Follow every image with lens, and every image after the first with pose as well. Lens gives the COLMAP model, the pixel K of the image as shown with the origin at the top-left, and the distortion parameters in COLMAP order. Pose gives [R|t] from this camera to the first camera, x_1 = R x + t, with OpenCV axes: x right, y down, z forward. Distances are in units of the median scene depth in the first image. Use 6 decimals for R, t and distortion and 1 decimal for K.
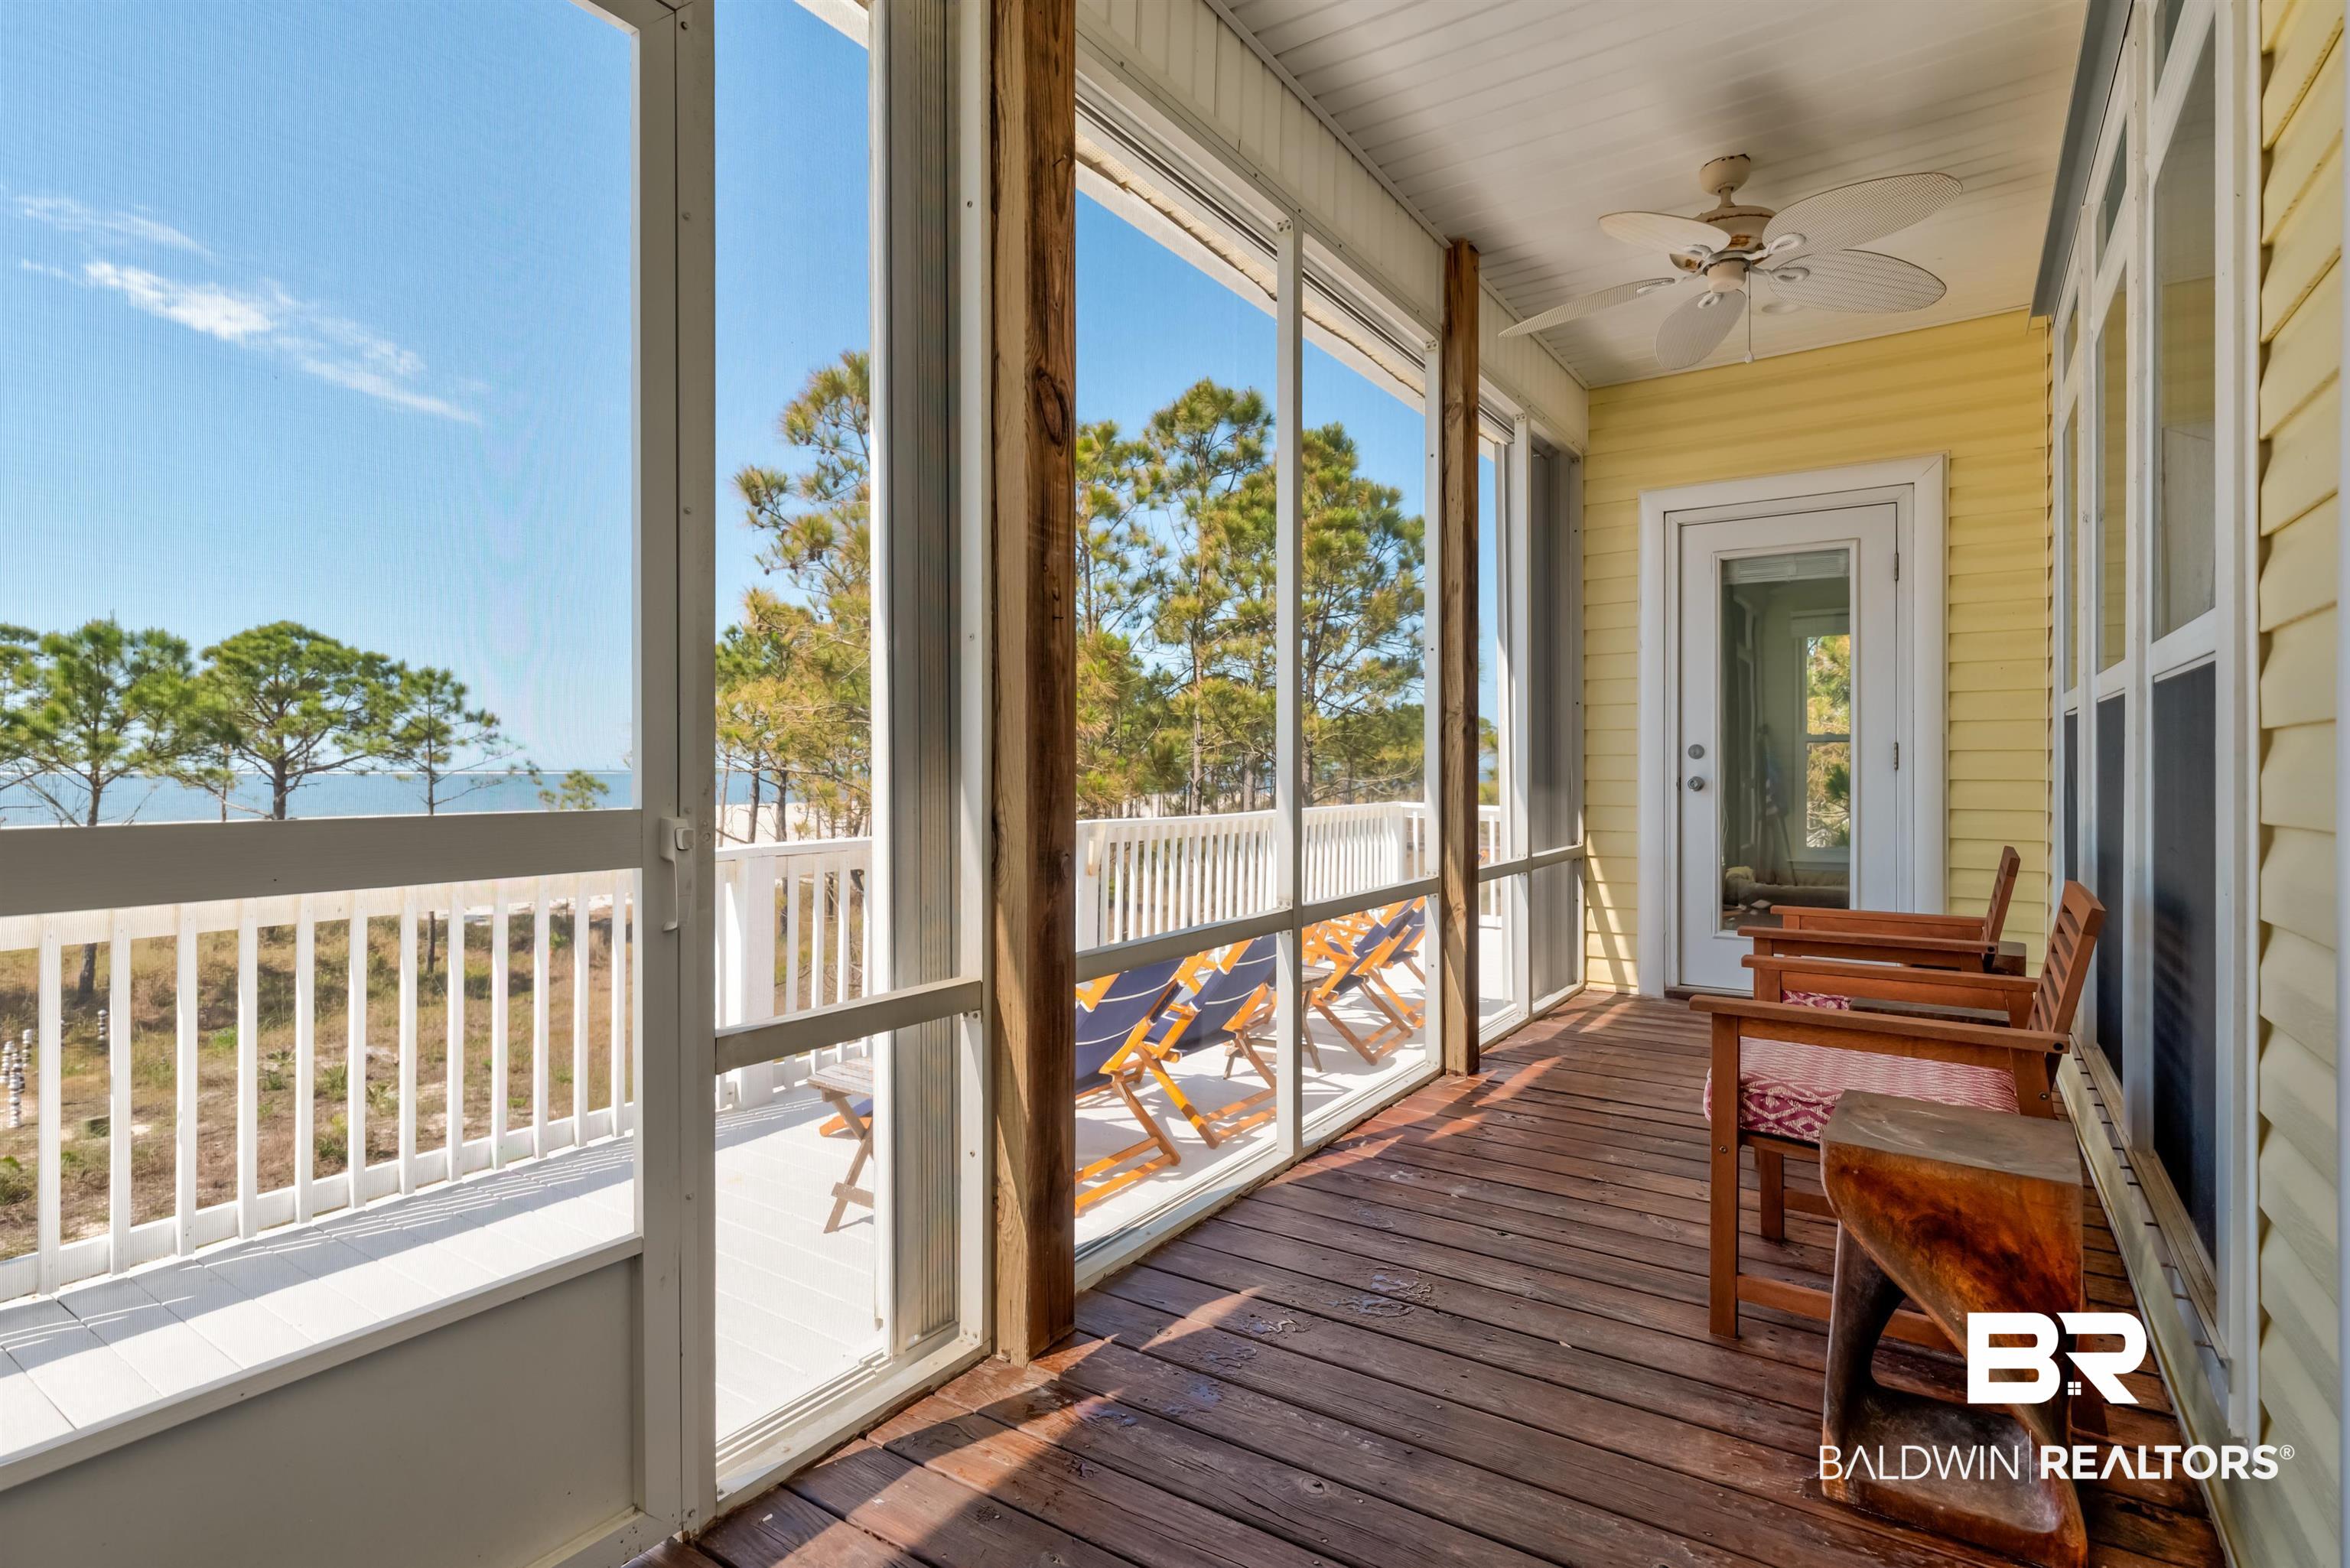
lens RADIAL K [[1138.5, 0, 1191.8], [0, 1138.5, 768.3], [0, 0, 1]] dist [0.000702, -0.000655]
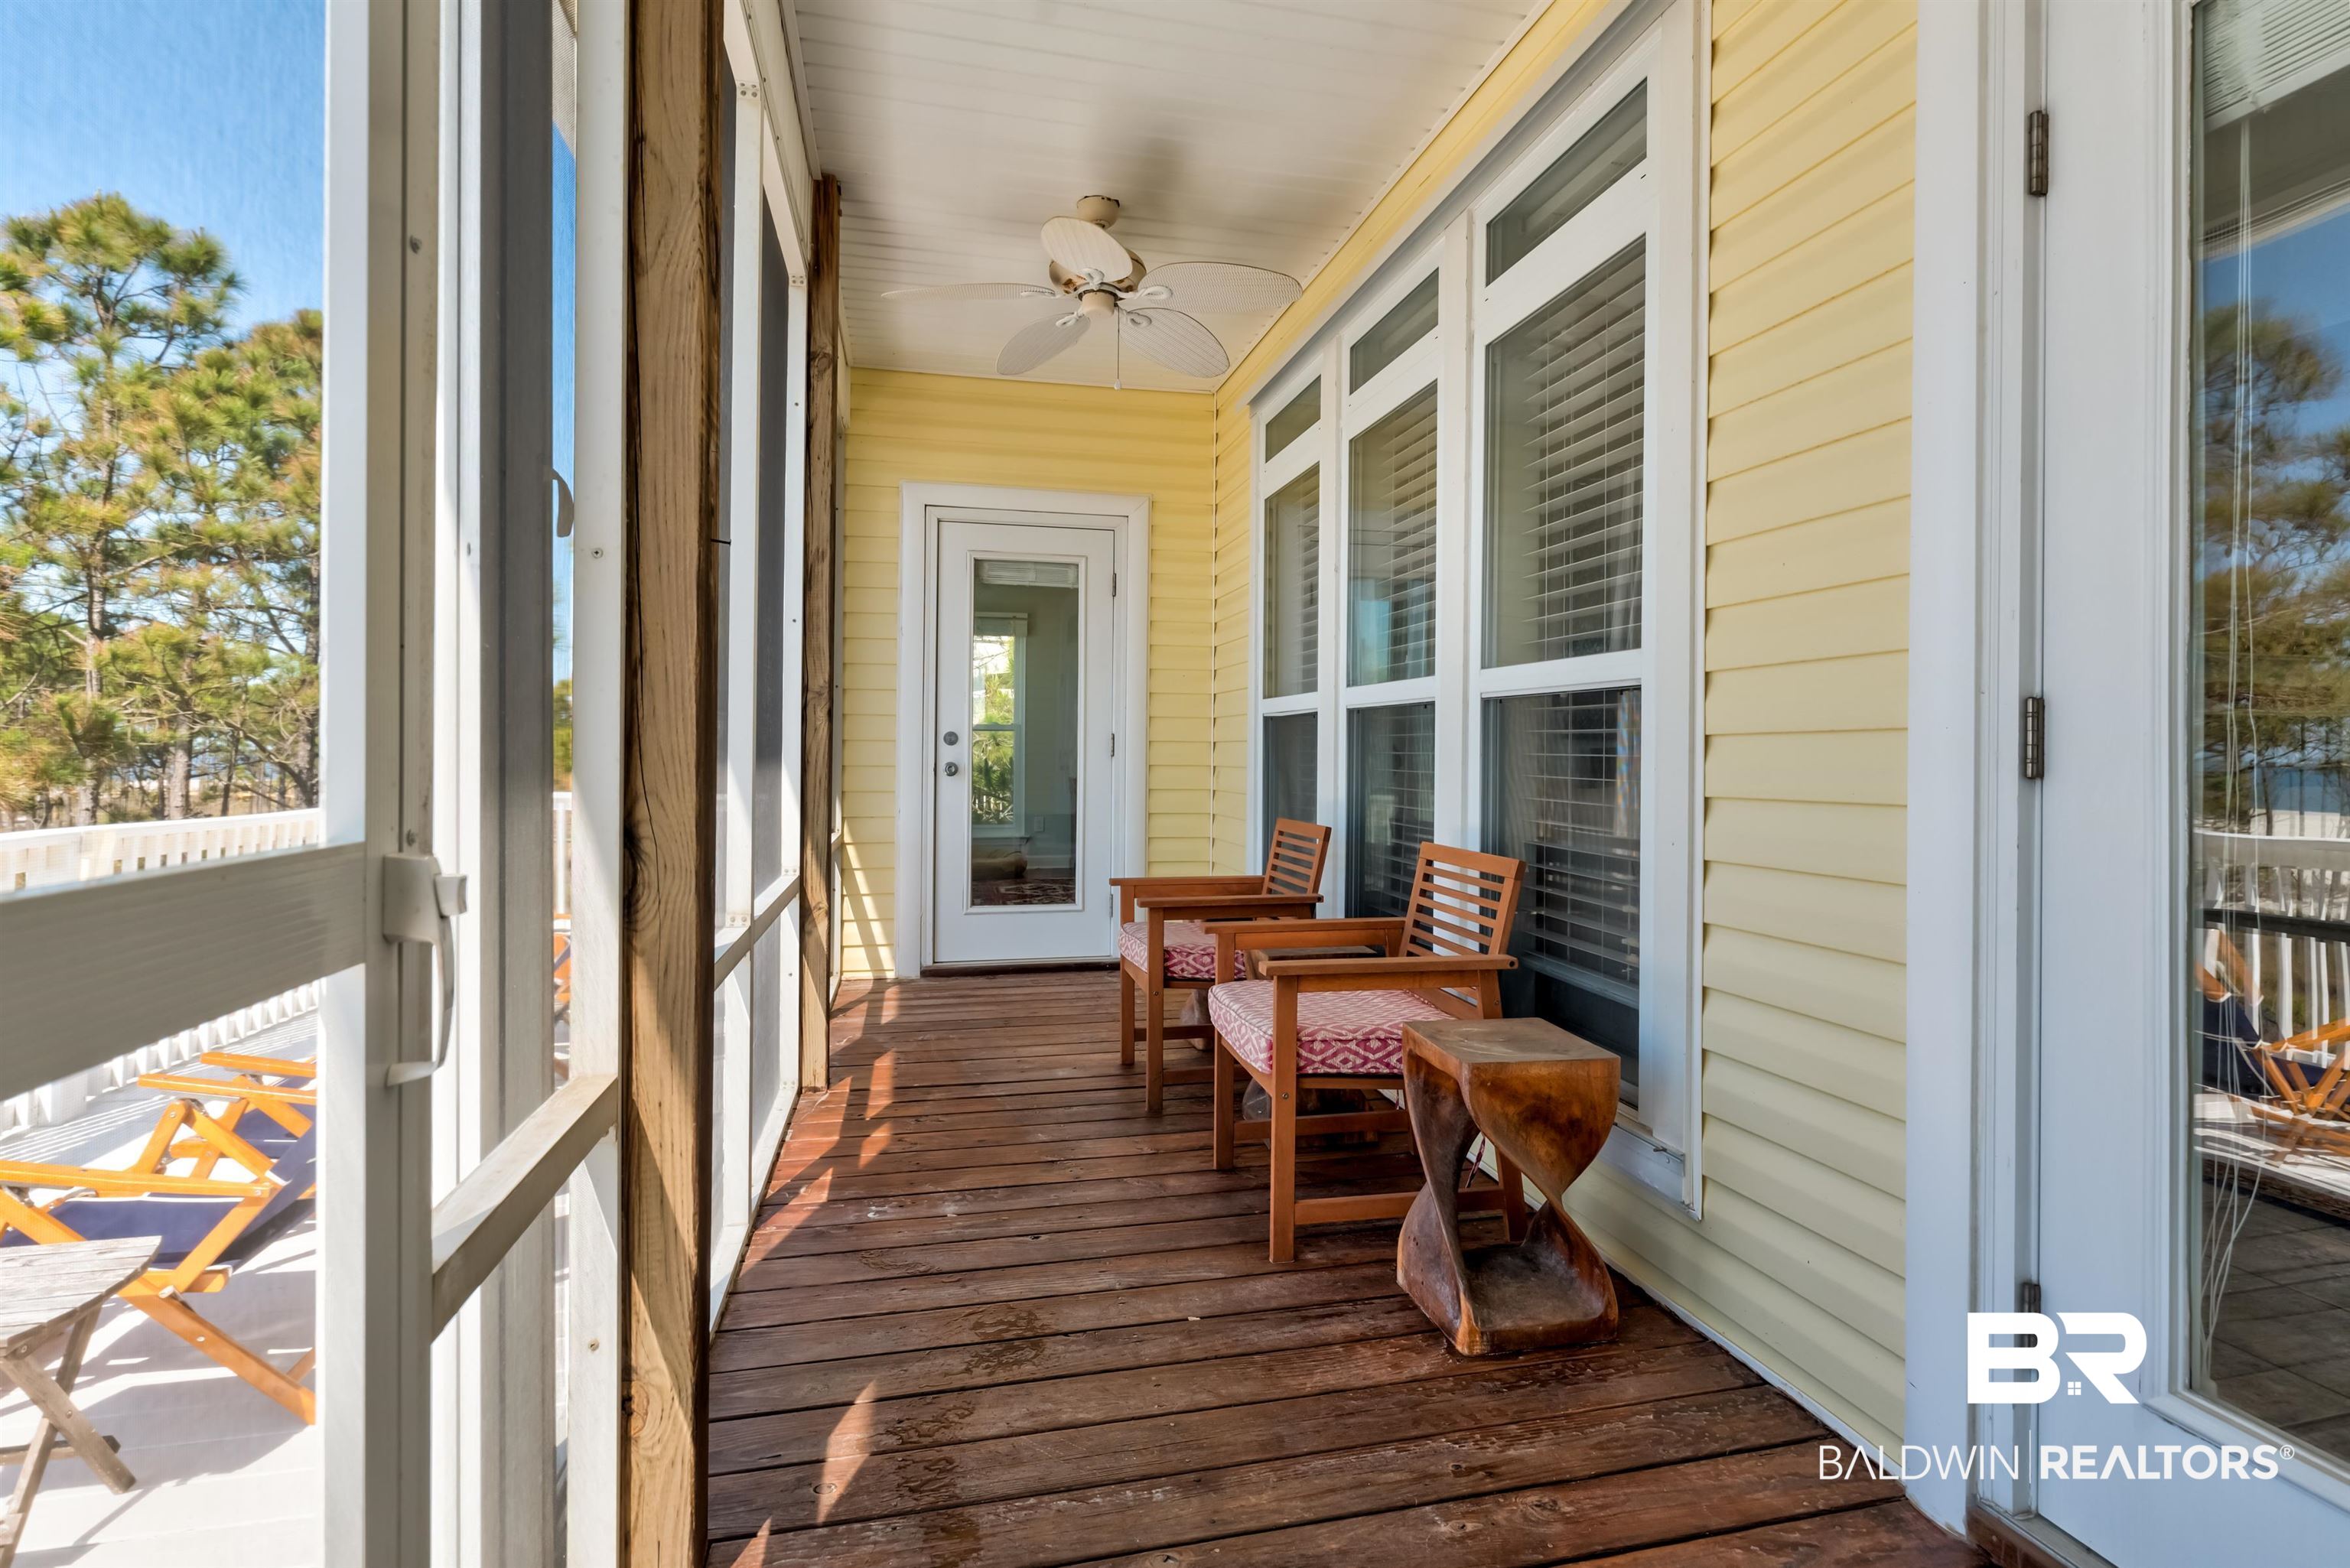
lens RADIAL K [[1138.5, 0, 1200.6], [0, 1138.5, 752.3], [0, 0, 1]] dist [0.000702, -0.000655]
pose [[0.685261, 0.007073, 0.728263, -0.249433], [-0.007412, 0.999969, -0.002738, -0.000895], [-0.728260, -0.003522, 0.685292, 0.175116]]
